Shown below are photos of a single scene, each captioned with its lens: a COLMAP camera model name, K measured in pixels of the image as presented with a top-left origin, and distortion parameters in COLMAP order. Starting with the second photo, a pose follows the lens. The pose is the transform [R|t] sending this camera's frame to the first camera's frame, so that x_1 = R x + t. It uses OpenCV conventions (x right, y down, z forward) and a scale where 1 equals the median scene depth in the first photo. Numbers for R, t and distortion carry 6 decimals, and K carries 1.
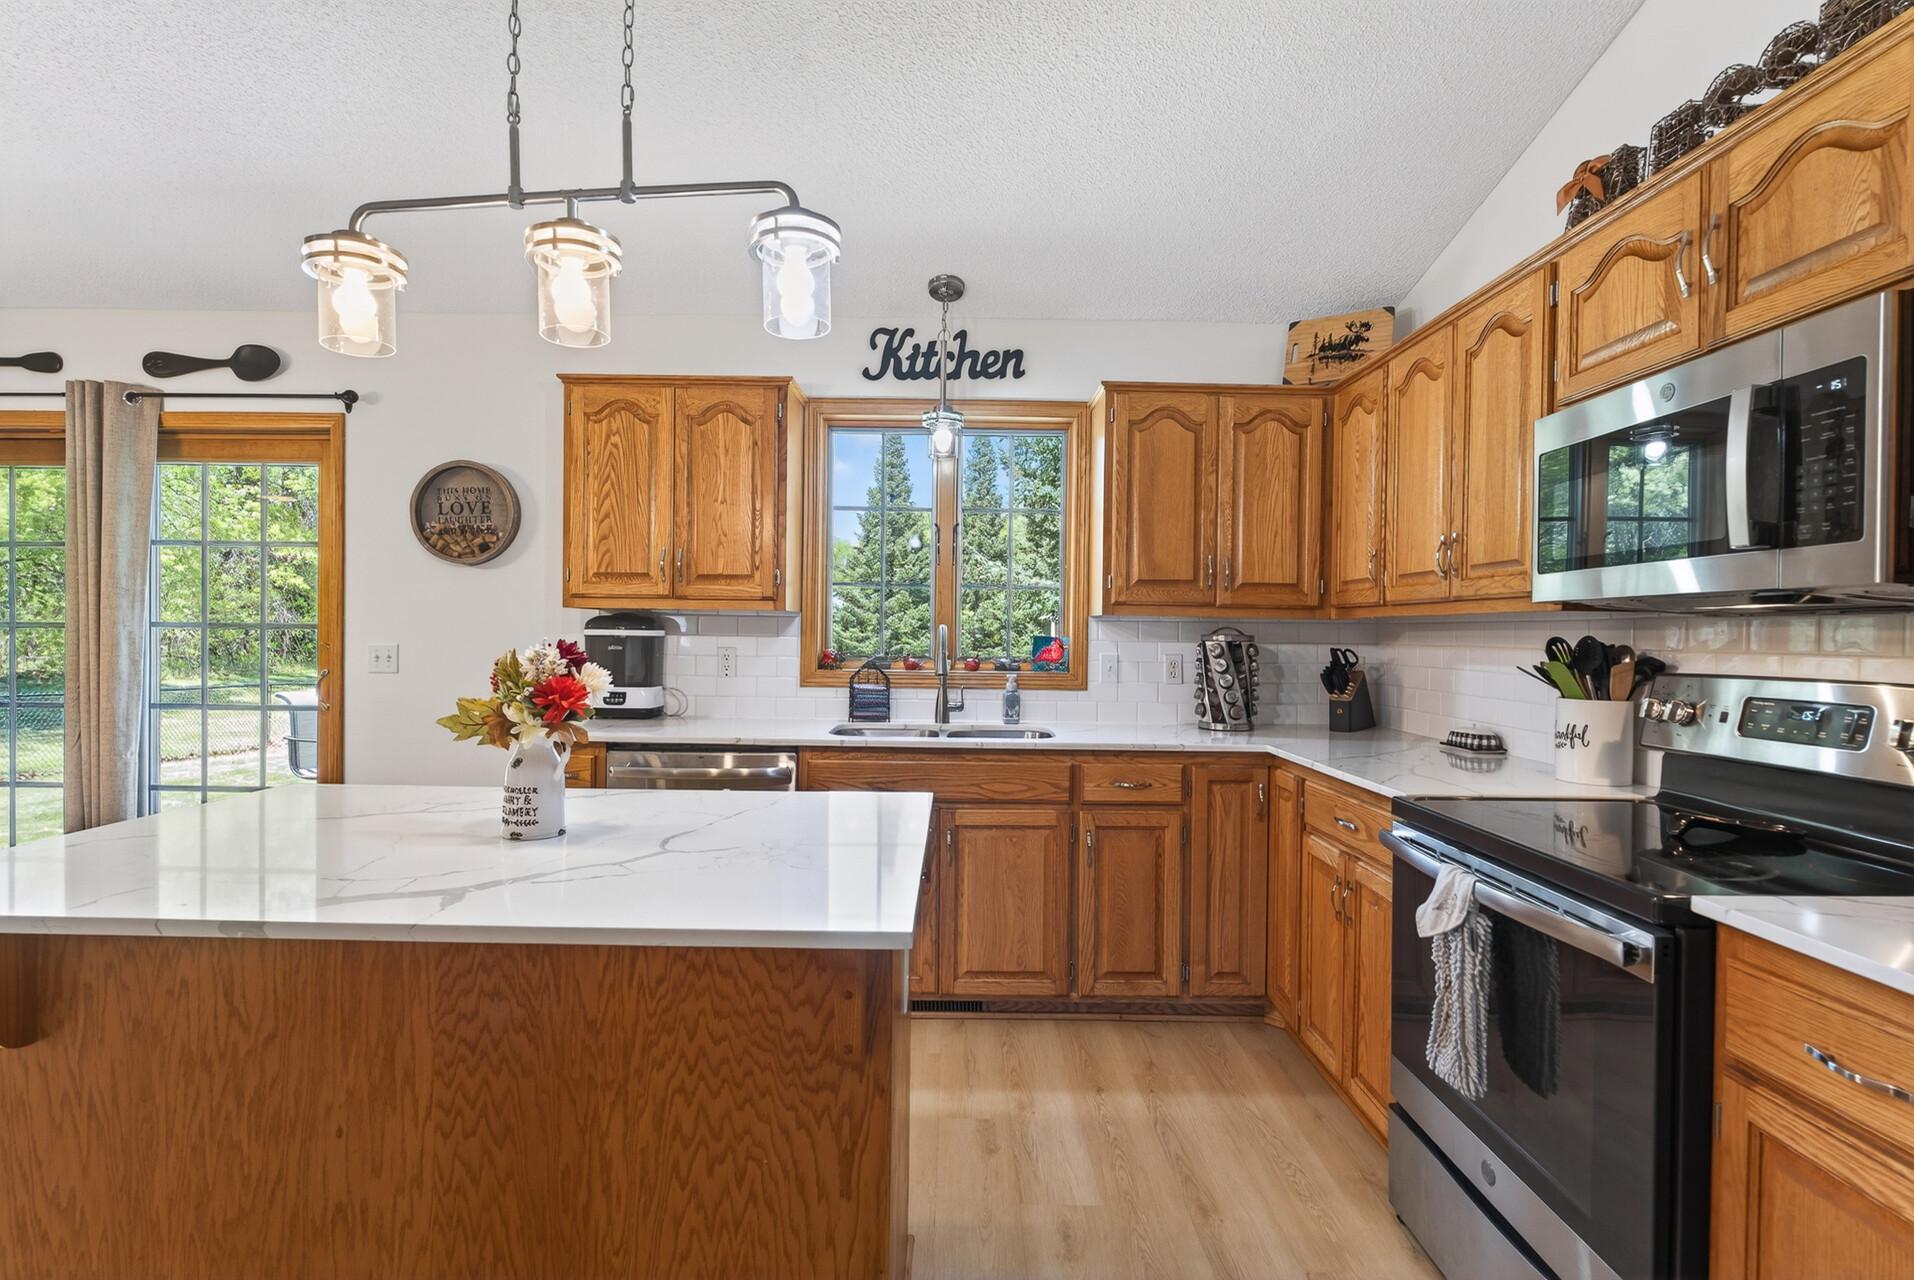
lens RADIAL K [[902.0, 0, 957.0], [0, 902.0, 640.0], [0, 0, 1]] dist [-0.002849, -0.001491]
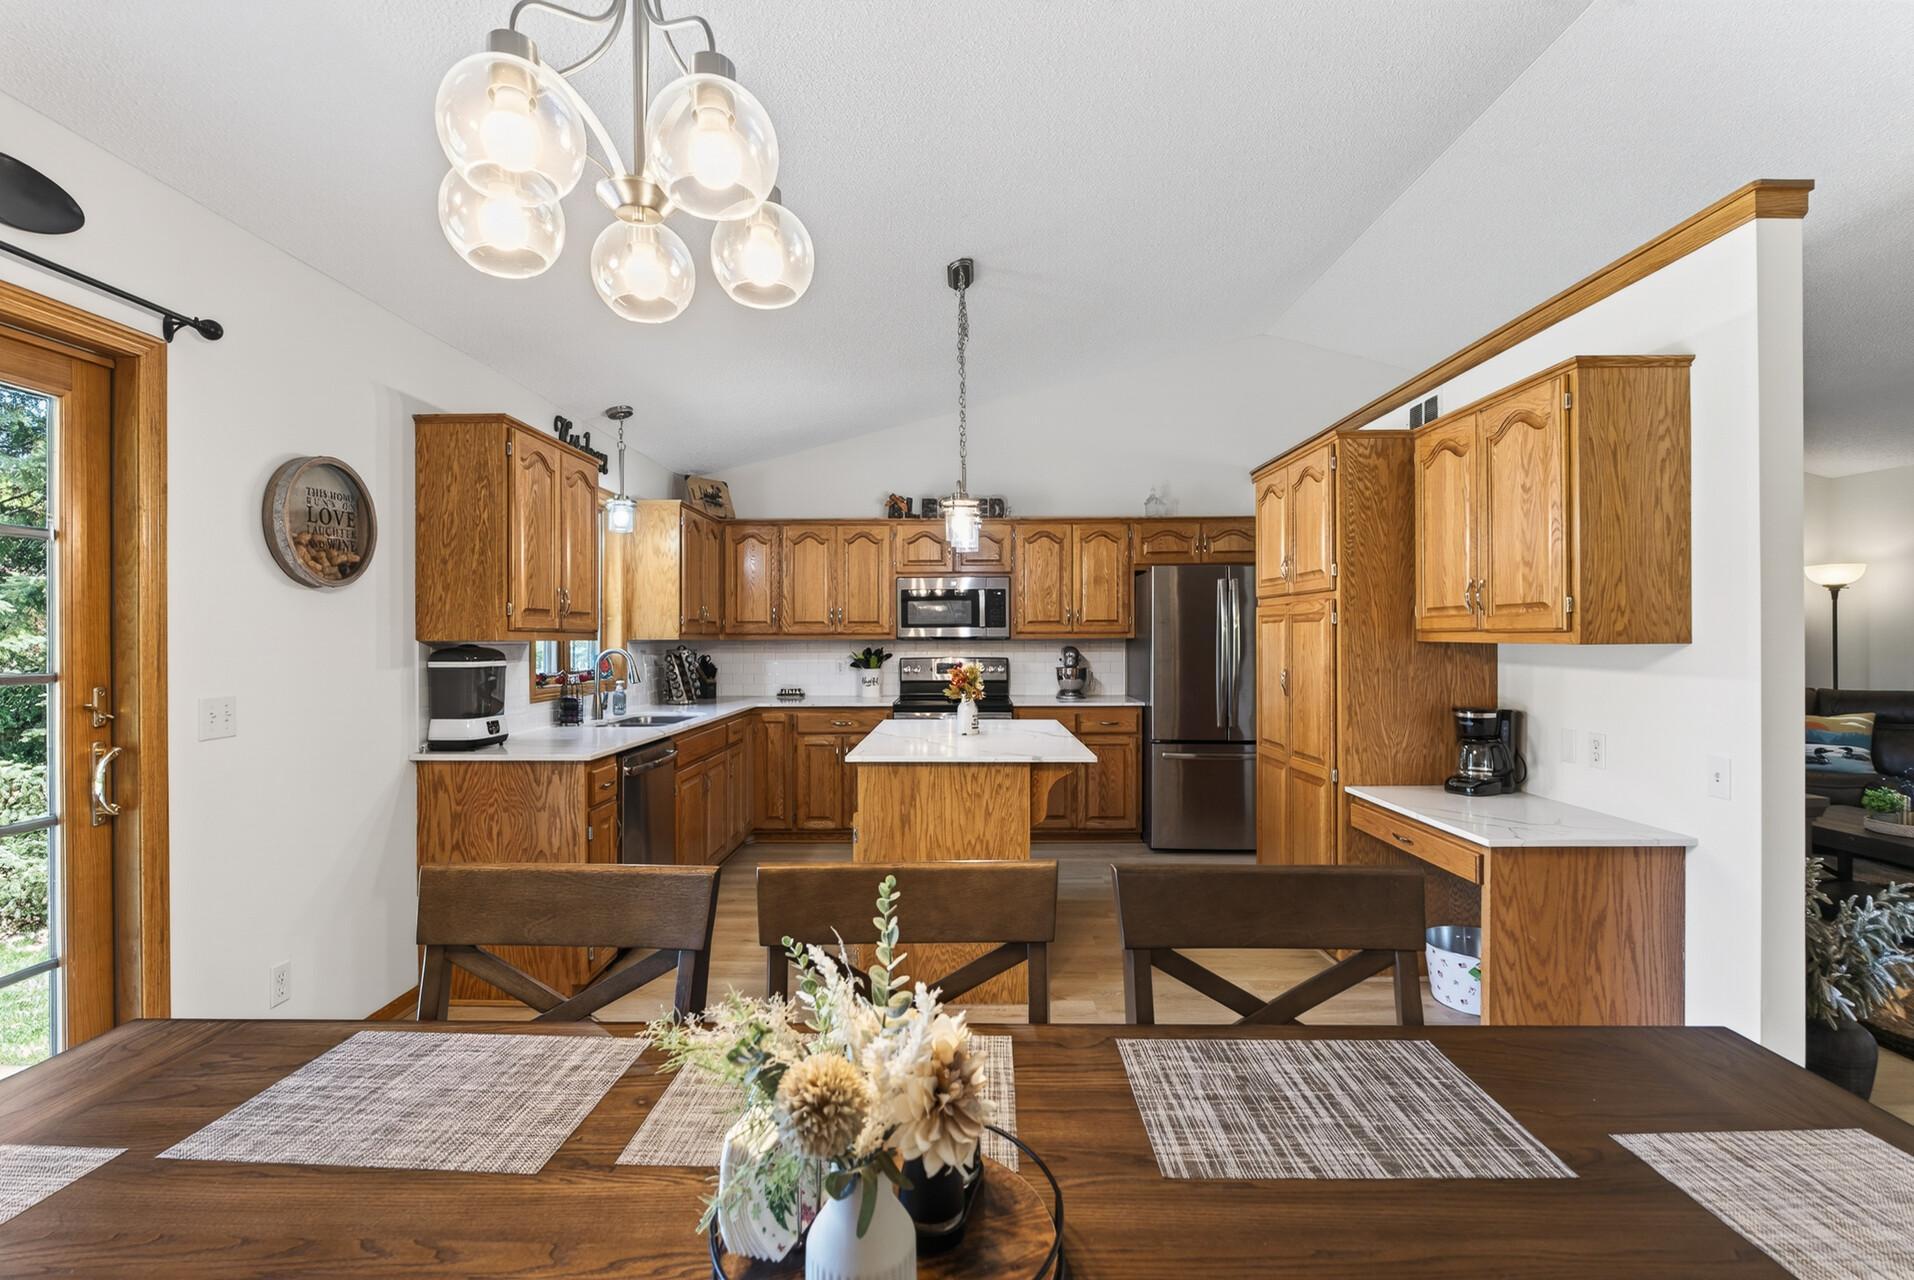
lens RADIAL K [[842.5, 0, 957.0], [0, 842.5, 640.0], [0, 0, 1]] dist [-0.013849, -0.000096]
pose [[0.007167, -0.014661, 0.999867, -1.544562], [0.015706, 0.999771, 0.014547, -0.046807], [-0.999851, 0.015600, 0.007396, 0.525905]]
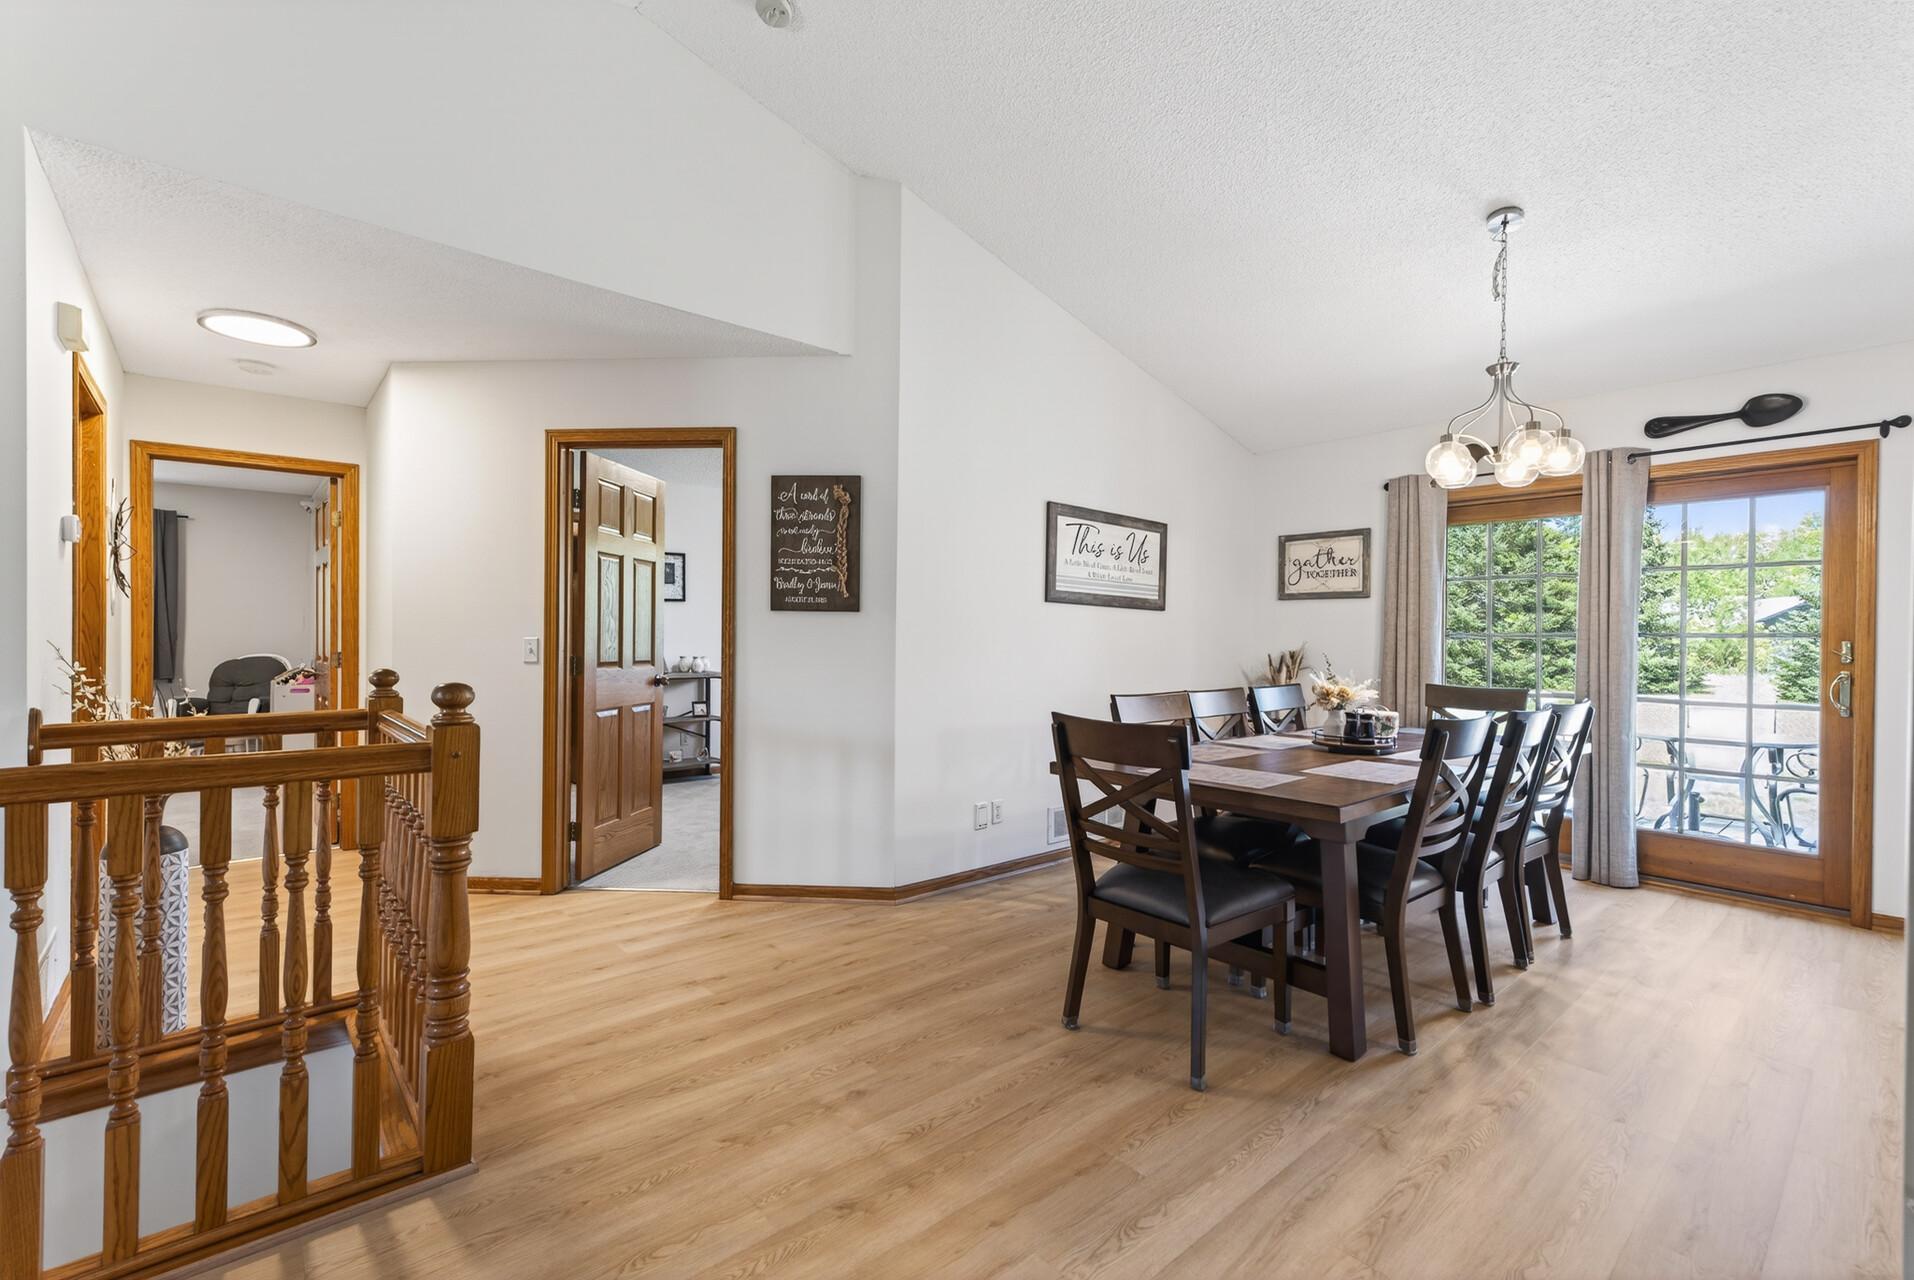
lens RADIAL K [[831.0, 0, 967.3], [0, 831.0, 648.2], [0, 0, 1]] dist [0.007081, -0.000042]
pose [[0.664869, 0.003529, -0.746952, -0.796268], [-0.007938, 0.999966, -0.002342, 0.014660], [0.746918, 0.007486, 0.664874, -0.600350]]
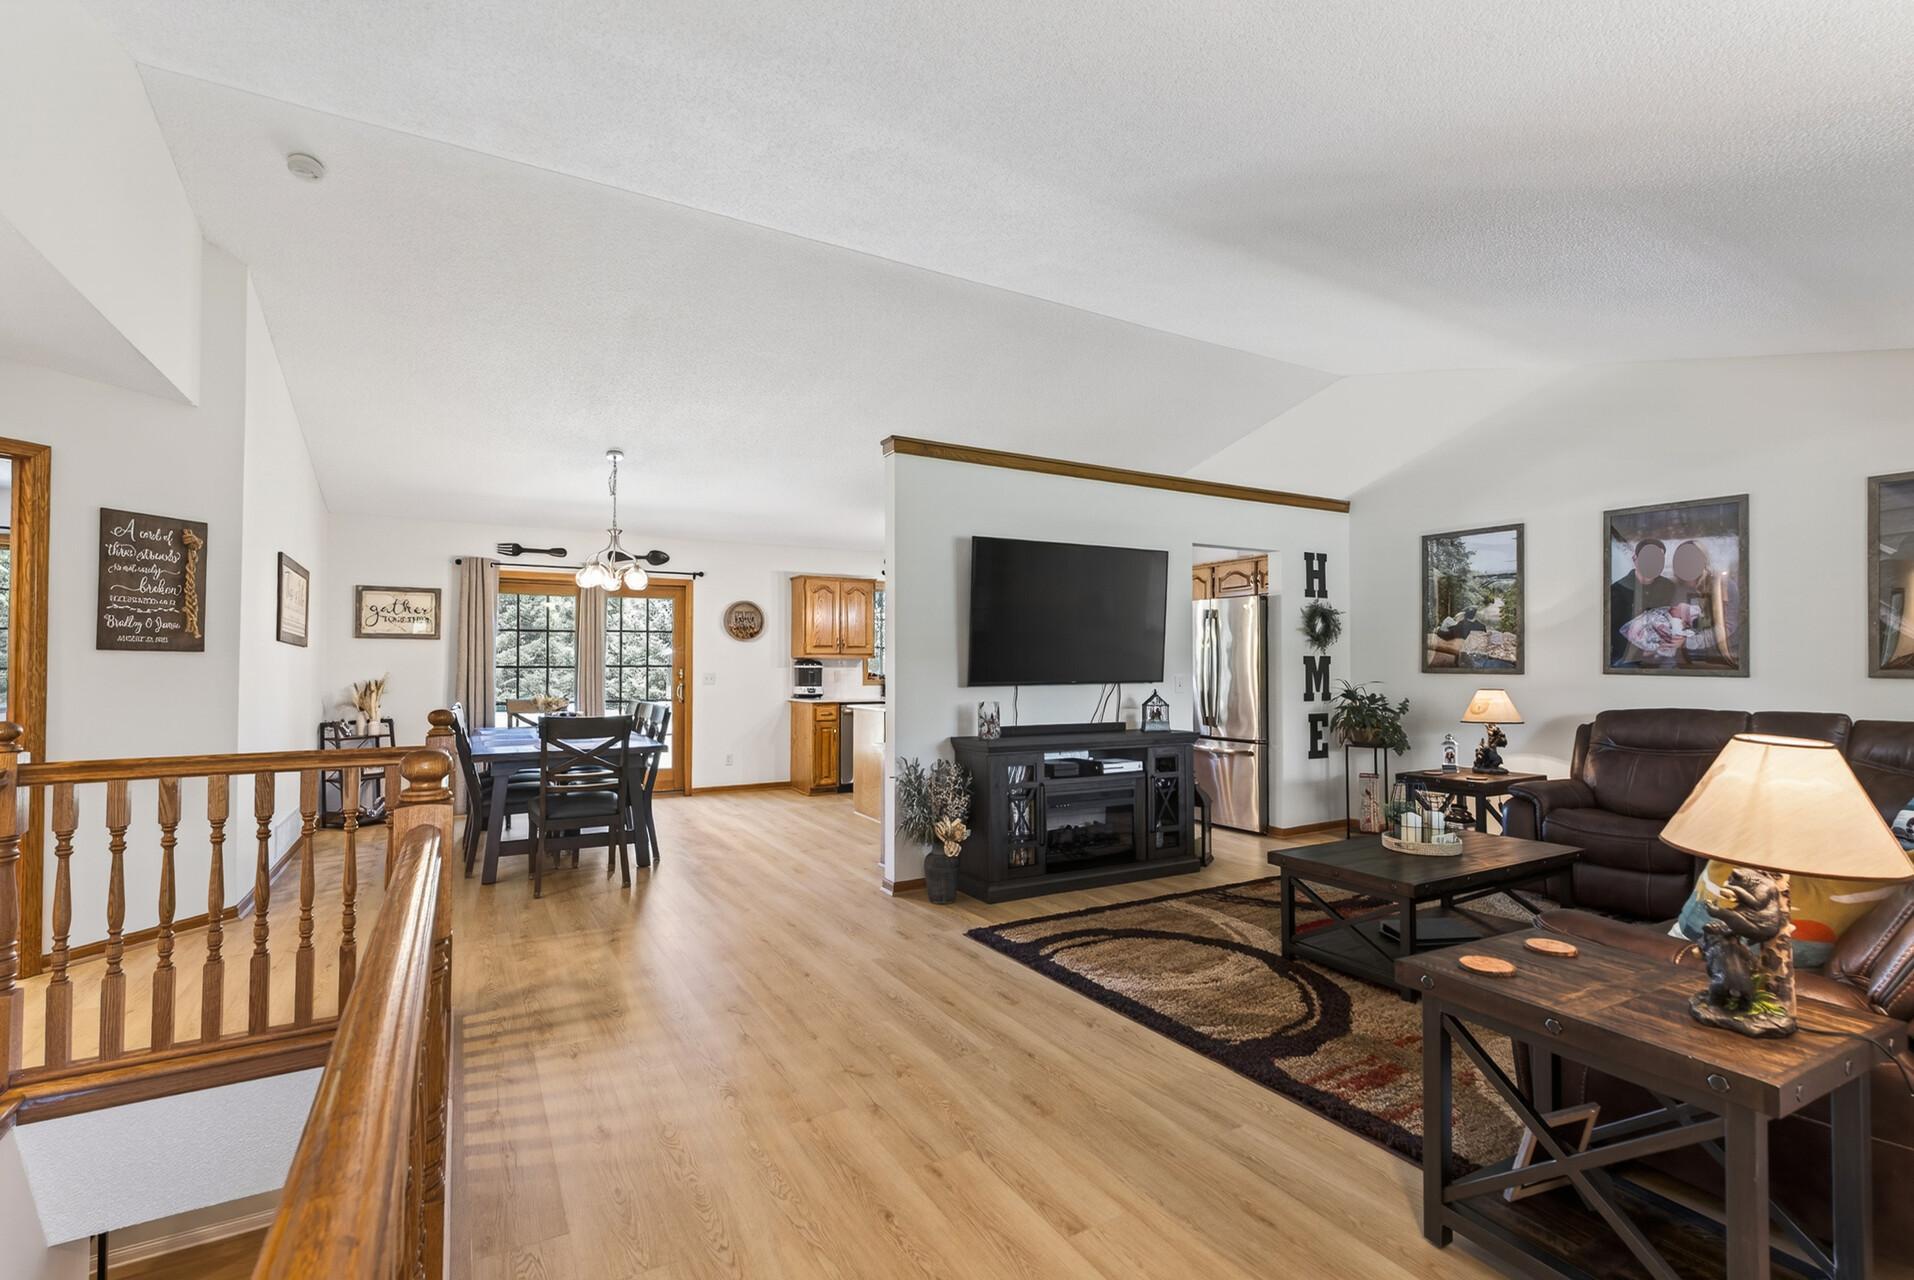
lens RADIAL K [[854.1, 0, 955.2], [0, 854.1, 652.1], [0, 0, 1]] dist [0.000196, 0.000078]
pose [[0.861678, -0.005029, 0.507431, -1.523978], [0.016186, 0.999714, -0.017578, 0.001602], [-0.507198, 0.023360, 0.861513, -1.696708]]
